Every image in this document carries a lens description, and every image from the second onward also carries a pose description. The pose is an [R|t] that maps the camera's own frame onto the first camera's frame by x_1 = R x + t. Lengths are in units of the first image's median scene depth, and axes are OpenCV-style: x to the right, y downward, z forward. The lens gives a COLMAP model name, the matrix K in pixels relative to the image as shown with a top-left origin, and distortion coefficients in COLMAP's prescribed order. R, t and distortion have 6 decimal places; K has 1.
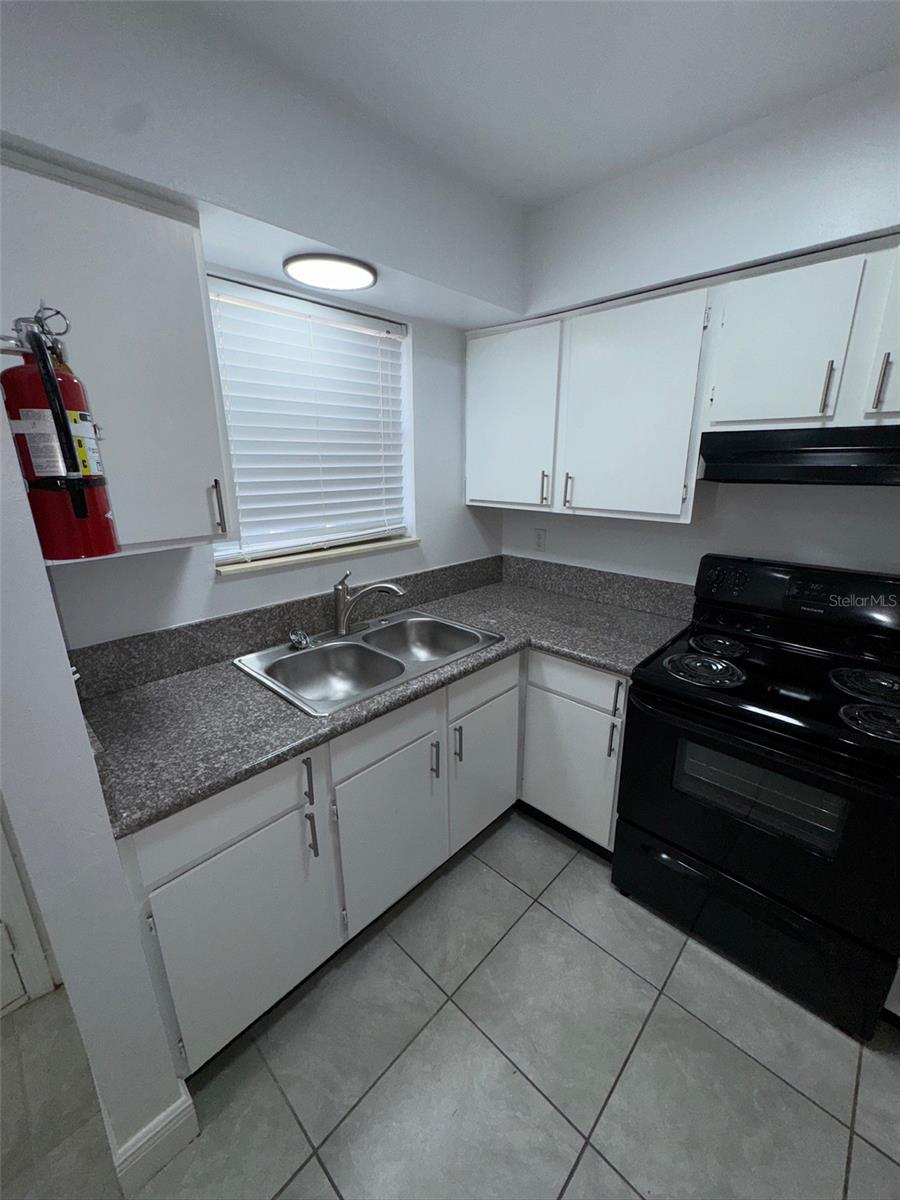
lens RADIAL K [[478.1, 0, 451.8], [0, 478.1, 599.3], [0, 0, 1]] dist [-0.001055, 0.000065]
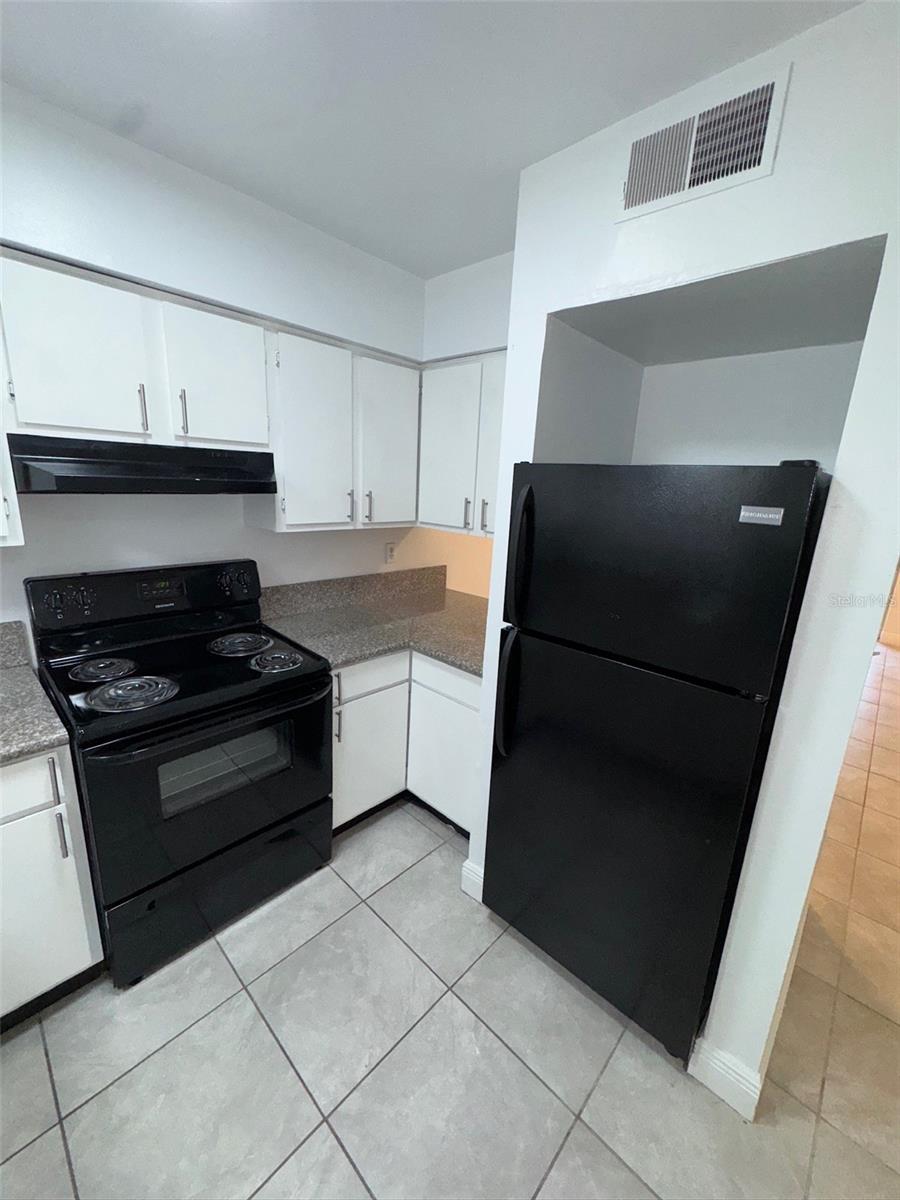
lens RADIAL K [[478.1, 0, 452.8], [0, 478.1, 601.1], [0, 0, 1]] dist [-0.001055, 0.000065]
pose [[-0.010738, -0.239214, 0.970907, -0.309261], [0.237665, 0.942529, 0.234851, -0.083608], [-0.971288, 0.233272, 0.046732, 0.269407]]
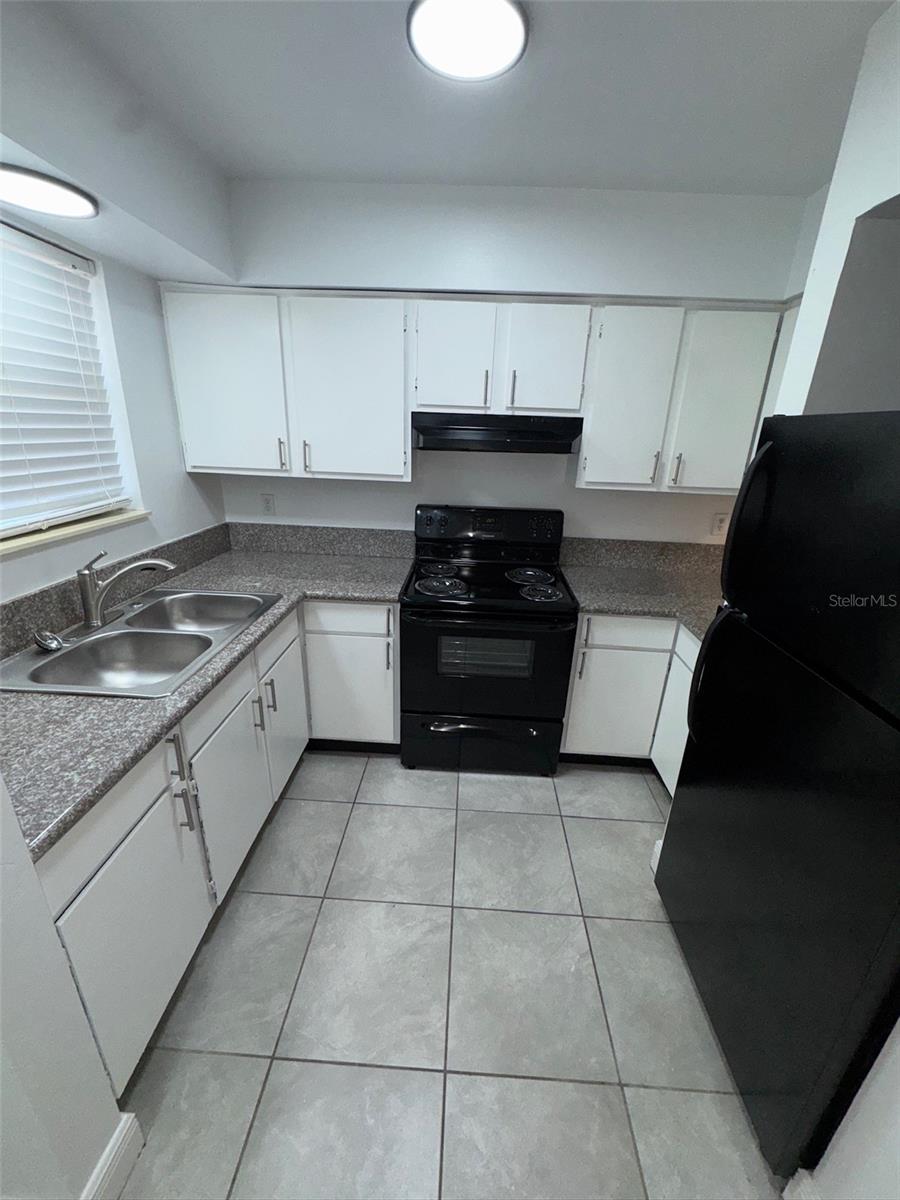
lens RADIAL K [[478.1, 0, 451.5], [0, 478.1, 601.1], [0, 0, 1]] dist [-0.001055, 0.000065]
pose [[0.752402, -0.193247, 0.629719, -0.304431], [0.148578, 0.981150, 0.123568, 0.018404], [-0.641728, 0.000589, 0.766932, -0.083281]]
